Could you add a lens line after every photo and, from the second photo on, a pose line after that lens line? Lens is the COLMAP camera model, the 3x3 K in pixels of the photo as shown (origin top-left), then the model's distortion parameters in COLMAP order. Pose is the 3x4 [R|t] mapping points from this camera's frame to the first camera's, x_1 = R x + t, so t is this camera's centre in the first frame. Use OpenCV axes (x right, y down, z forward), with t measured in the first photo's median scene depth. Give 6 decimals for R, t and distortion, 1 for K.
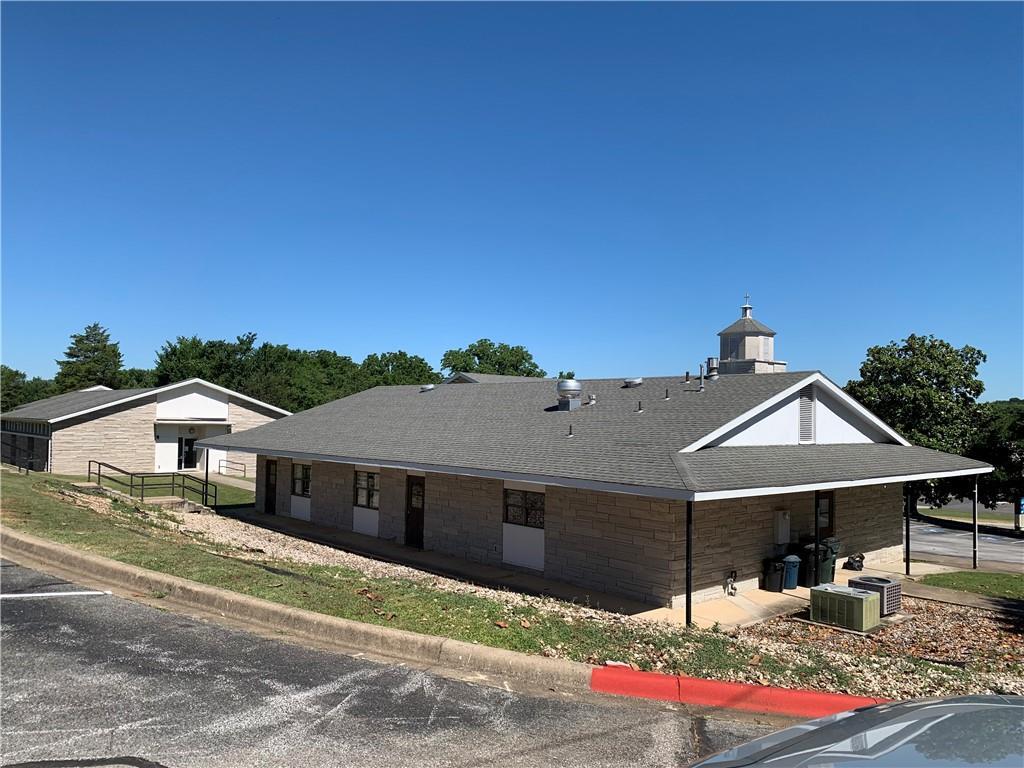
lens RADIAL K [[766.6, 0, 519.7], [0, 766.6, 386.3], [0, 0, 1]] dist [0.018316, -0.035067]
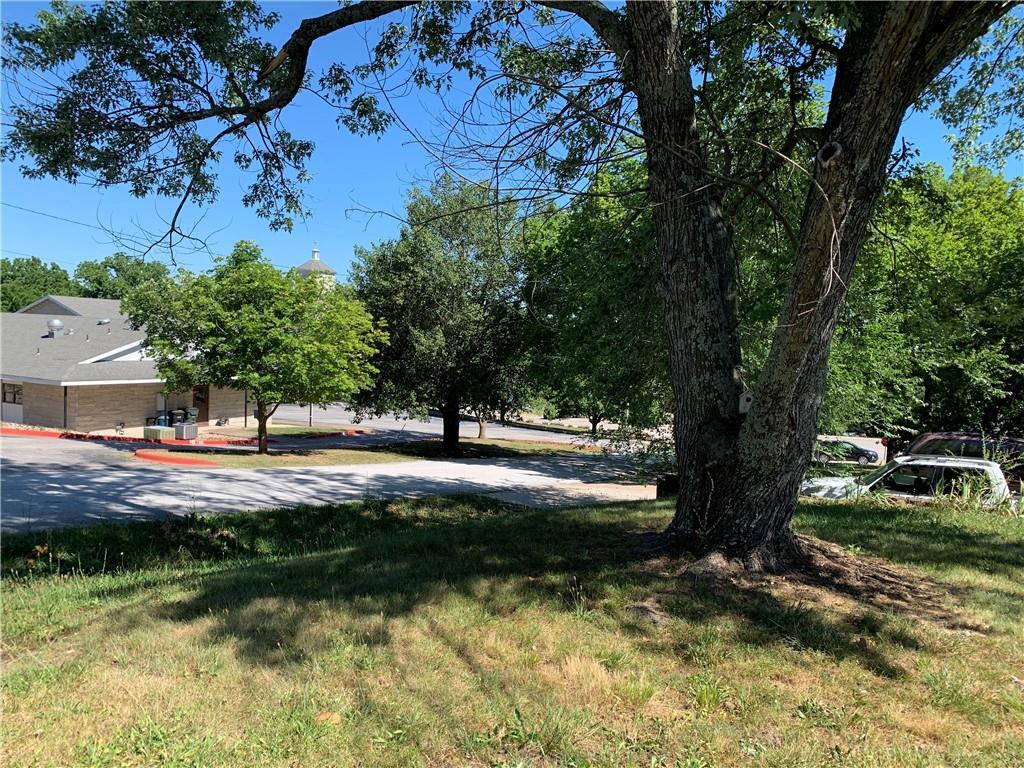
lens RADIAL K [[766.6, 0, 507.1], [0, 766.6, 385.4], [0, 0, 1]] dist [0.018316, -0.035067]
pose [[0.935055, -0.000261, 0.354501, 0.439877], [-0.040624, 0.993333, 0.107885, -0.097678], [-0.352166, -0.115279, 0.928811, -1.040544]]
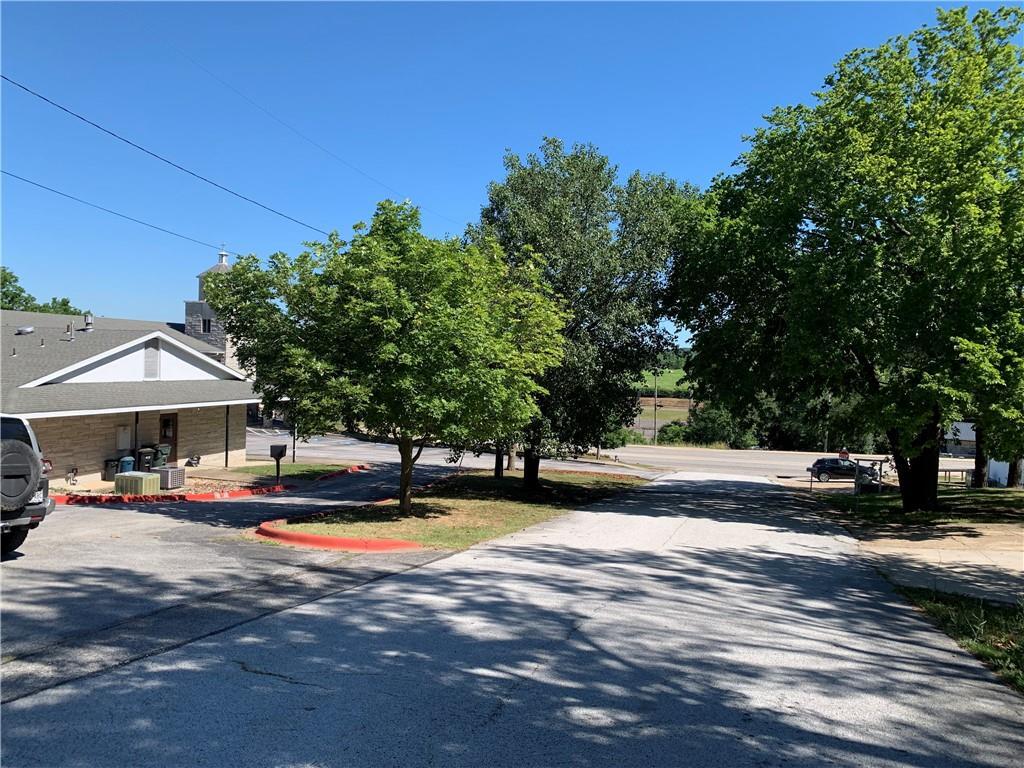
lens RADIAL K [[776.5, 0, 504.2], [0, 776.5, 386.8], [0, 0, 1]] dist [0.006043, 0.005023]
pose [[0.856017, -0.004016, 0.516932, 0.186129], [-0.043161, 0.995923, 0.079208, -0.055940], [-0.515143, -0.090115, 0.852354, -0.569974]]
